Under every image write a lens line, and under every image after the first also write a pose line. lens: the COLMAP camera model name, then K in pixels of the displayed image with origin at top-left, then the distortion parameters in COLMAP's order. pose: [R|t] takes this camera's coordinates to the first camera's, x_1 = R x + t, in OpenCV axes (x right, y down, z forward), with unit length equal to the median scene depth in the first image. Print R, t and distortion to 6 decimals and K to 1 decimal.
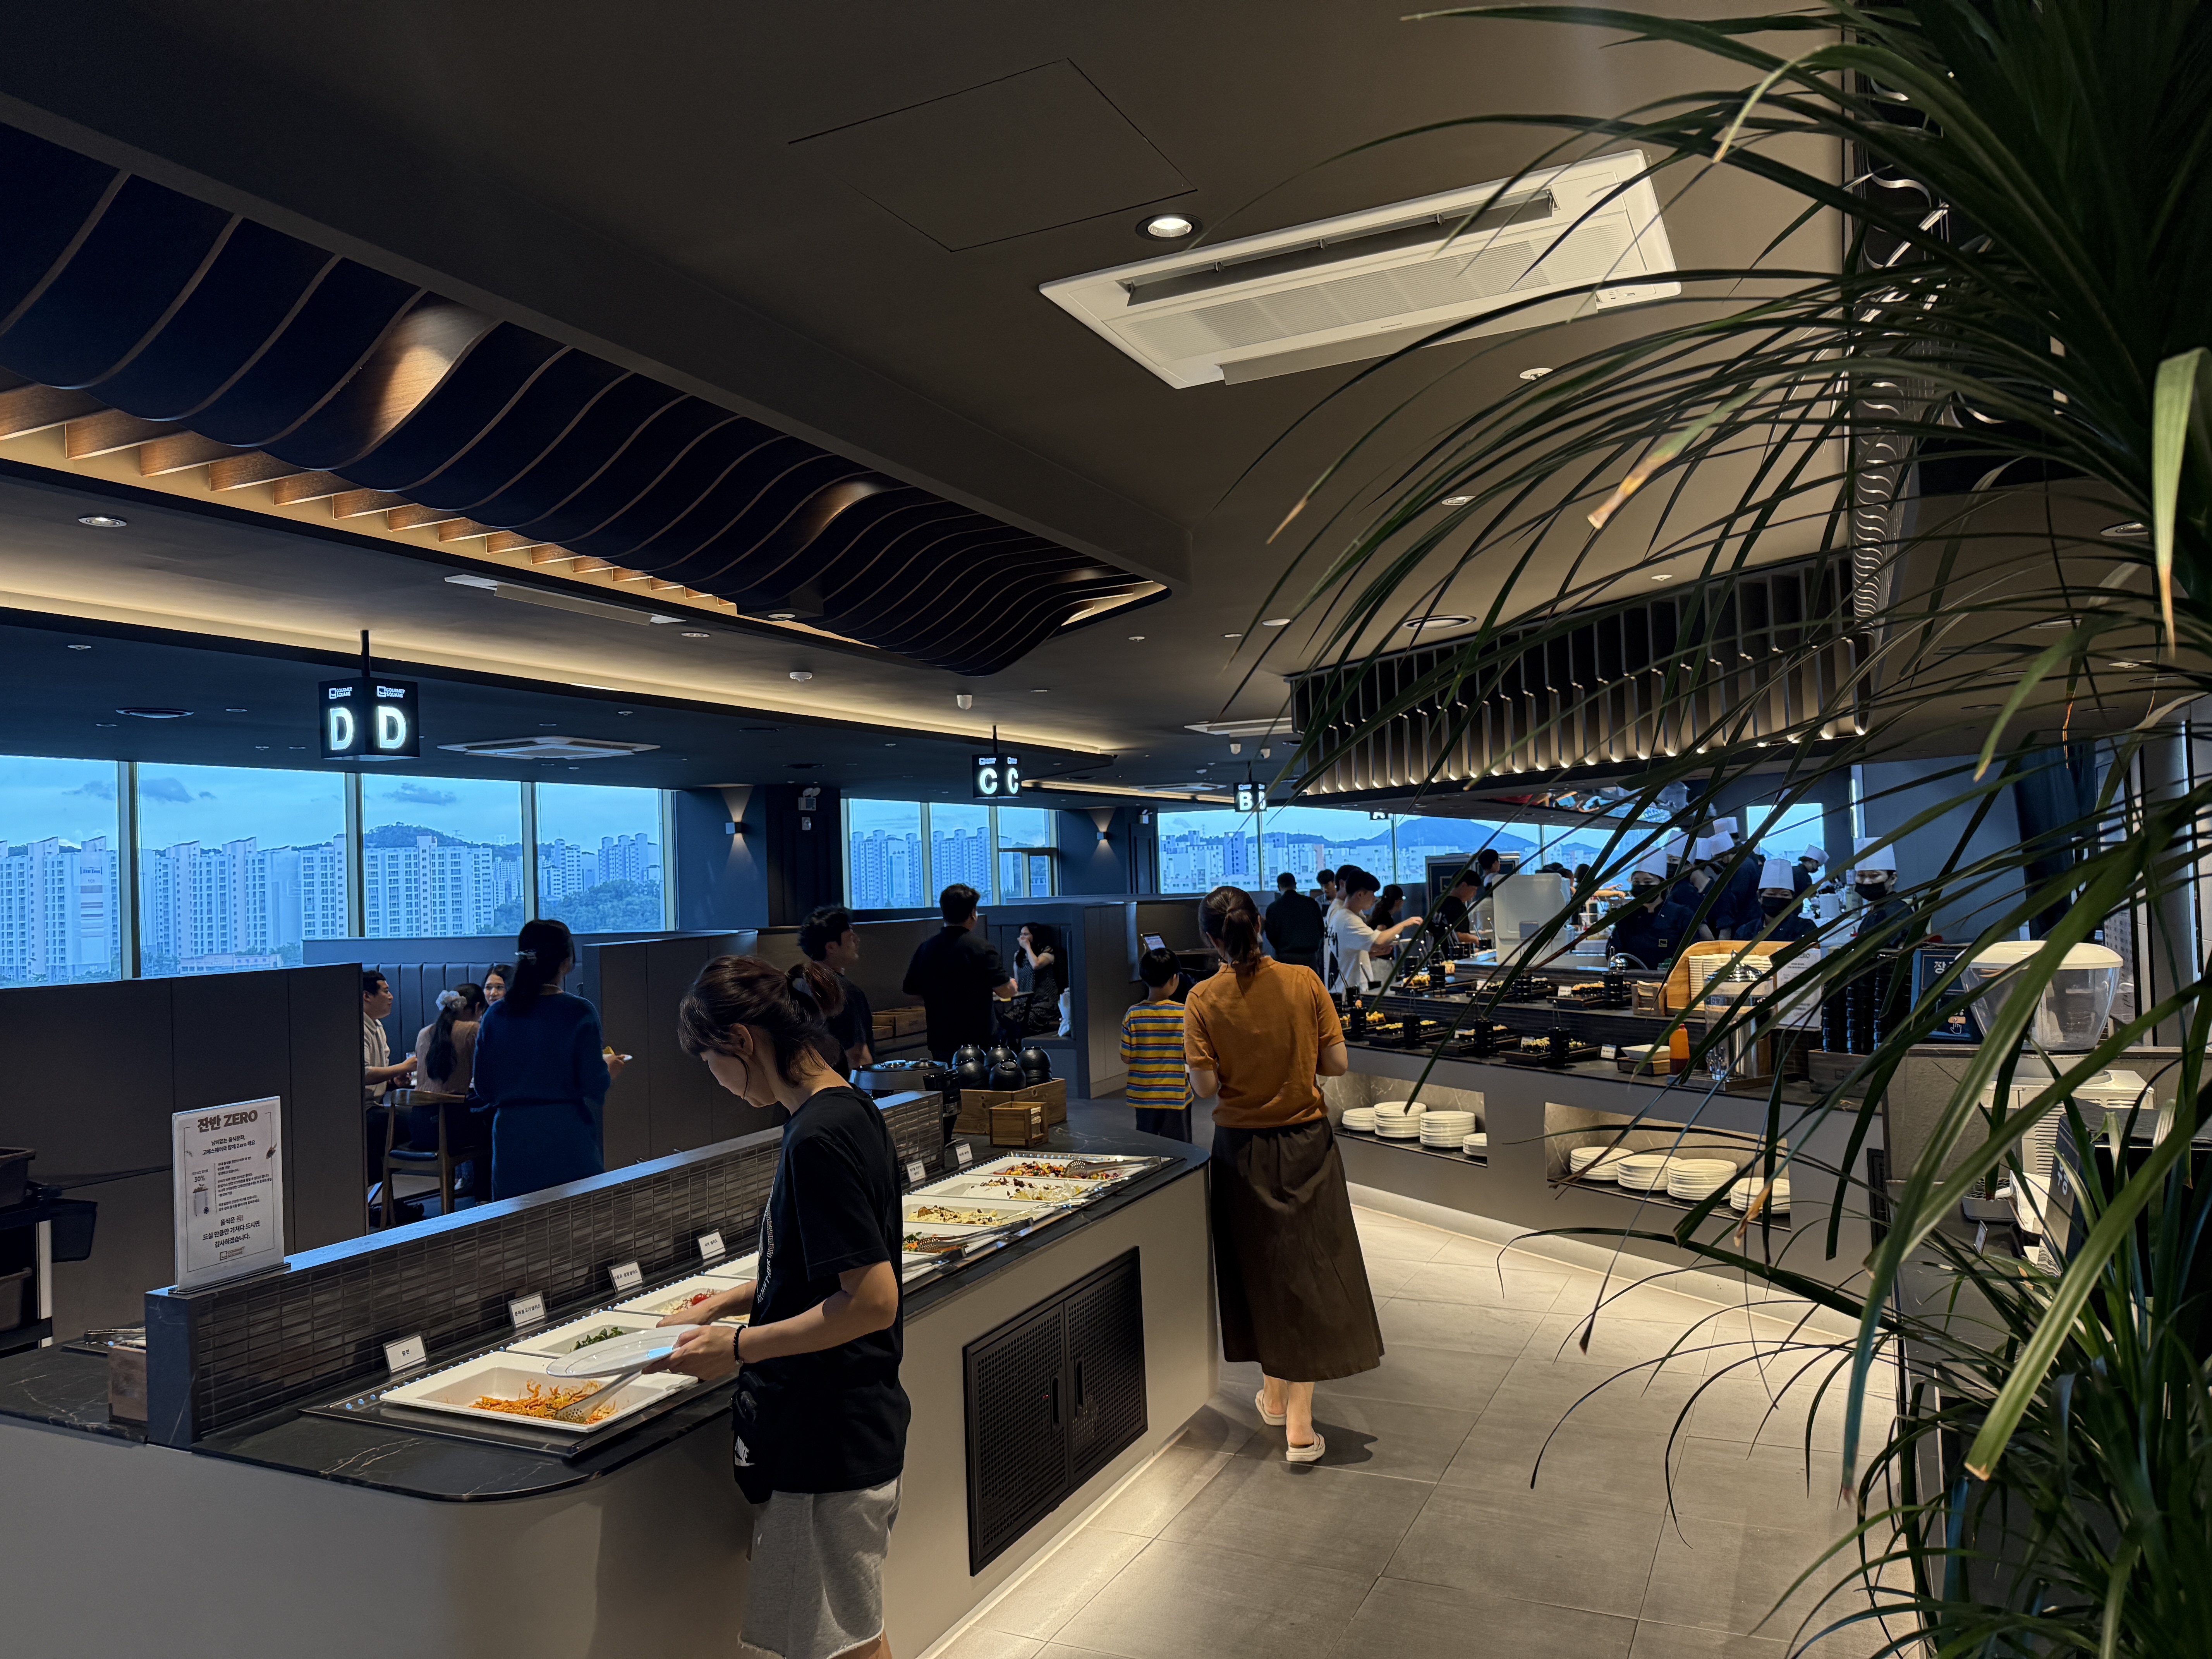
lens RADIAL K [[1564.6, 0, 1103.1], [0, 1564.6, 829.8], [0, 0, 1]] dist [0.000227, -0.000367]
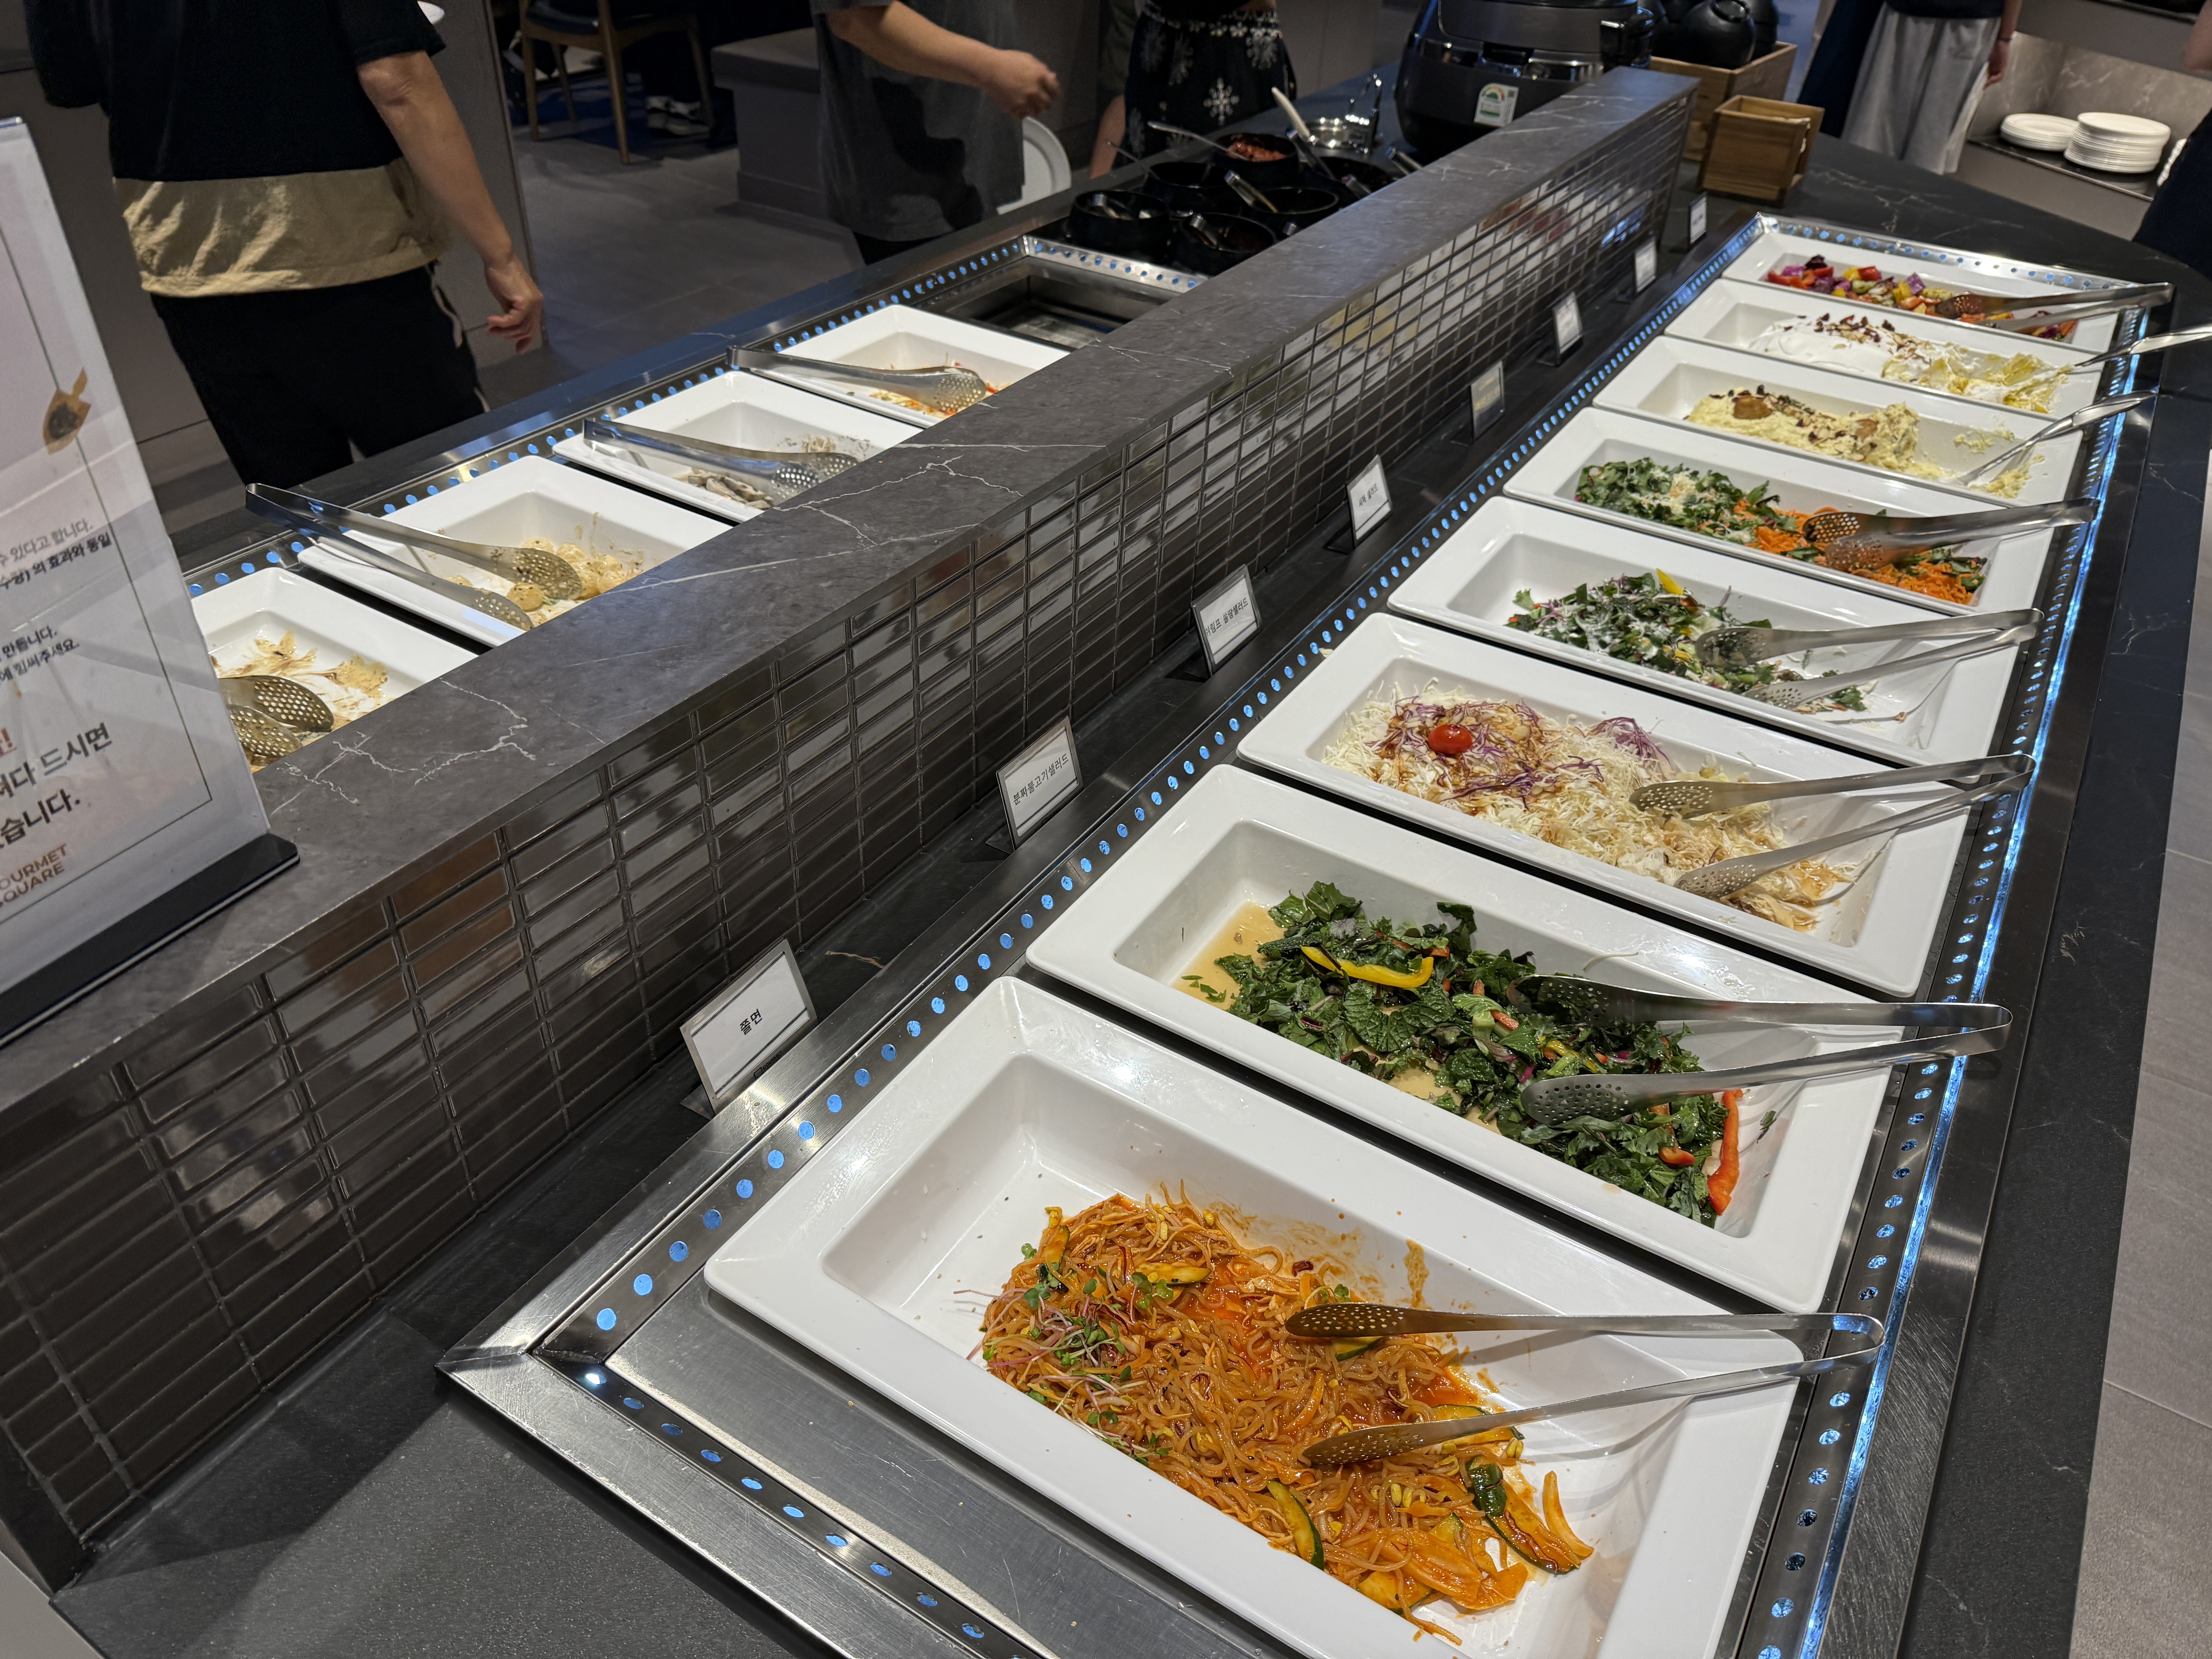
lens RADIAL K [[1564.6, 0, 1109.4], [0, 1564.6, 826.4], [0, 0, 1]] dist [0.000227, -0.000367]
pose [[0.991148, 0.117767, -0.061291, -0.376801], [-0.055562, 0.787240, 0.614138, 0.114848], [0.120576, -0.605296, 0.786815, 0.822263]]
